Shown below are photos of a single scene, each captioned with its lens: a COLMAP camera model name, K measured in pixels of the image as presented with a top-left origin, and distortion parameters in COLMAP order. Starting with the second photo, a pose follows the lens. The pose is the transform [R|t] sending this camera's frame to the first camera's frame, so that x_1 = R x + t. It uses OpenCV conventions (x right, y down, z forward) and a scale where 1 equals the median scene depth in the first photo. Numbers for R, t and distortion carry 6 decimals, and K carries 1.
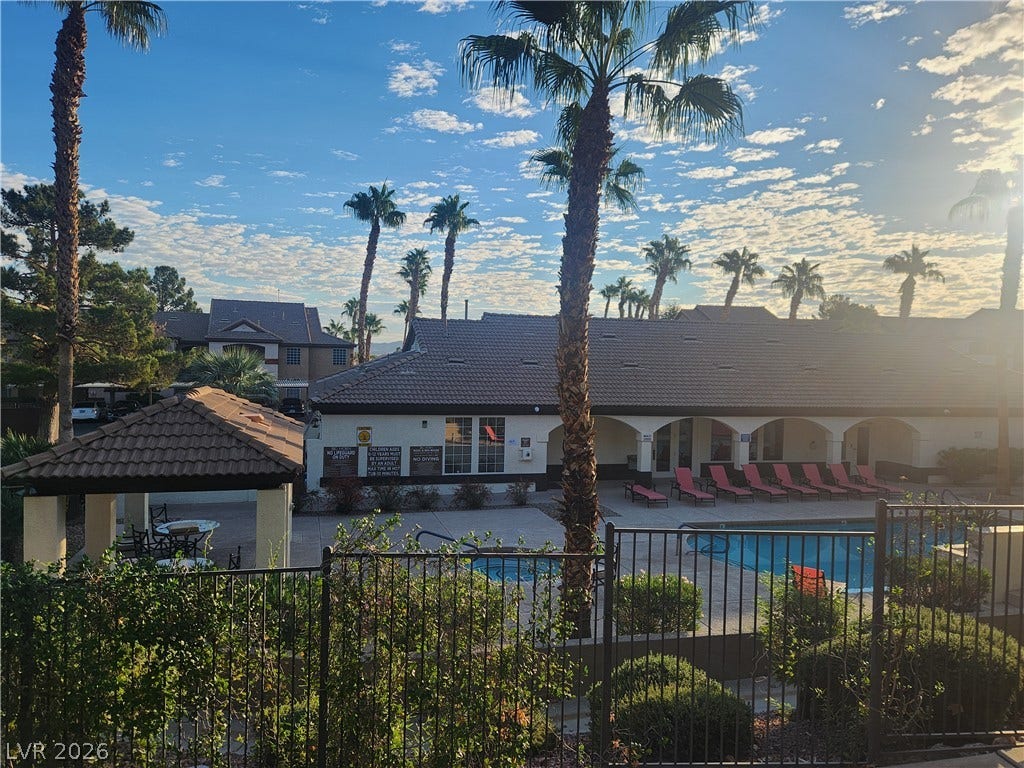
lens RADIAL K [[773.4, 0, 515.3], [0, 773.4, 397.6], [0, 0, 1]] dist [0.135845, -0.003028]
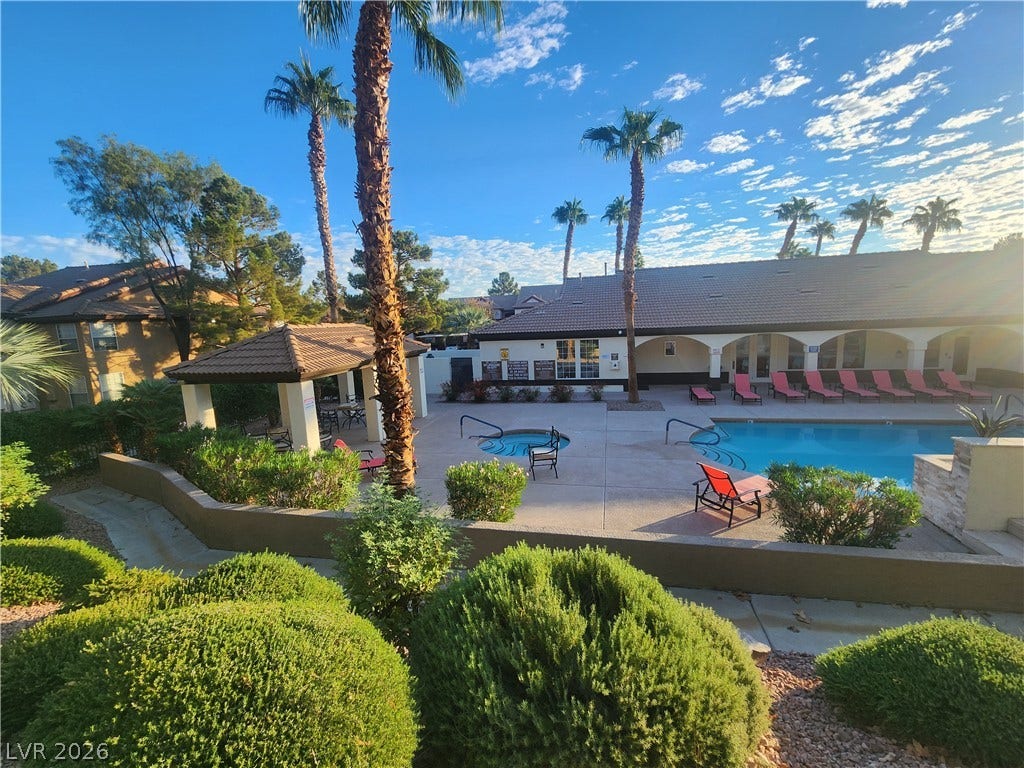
lens RADIAL K [[424.8, 0, 512.0], [0, 424.8, 384.0], [0, 0, 1]] dist [0.002015, 0.003370]
pose [[0.882928, 0.008536, -0.469431, 0.108333], [0.040831, 0.994651, 0.094883, 0.013795], [0.467730, -0.102942, 0.877856, 0.120898]]
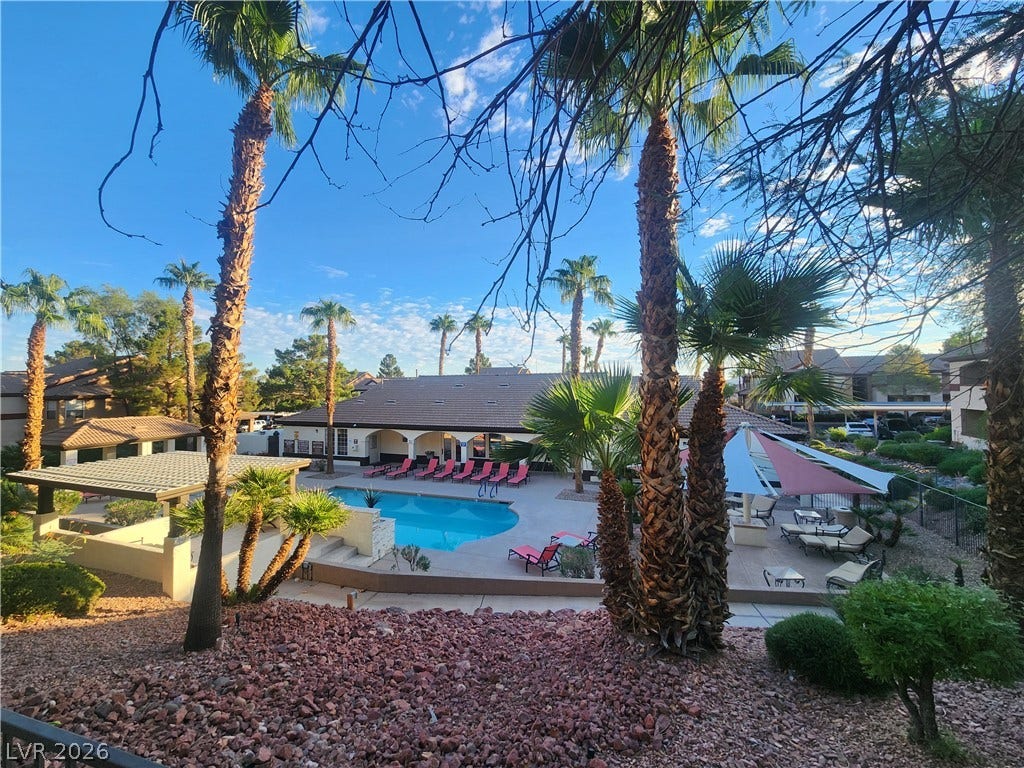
lens RADIAL K [[424.8, 0, 512.0], [0, 424.8, 384.0], [0, 0, 1]] dist [0.002015, 0.003370]
pose [[0.820715, -0.033232, -0.570370, 0.514052], [-0.003748, 0.997972, -0.063538, -0.012326], [0.571325, 0.054285, 0.818927, 0.159042]]
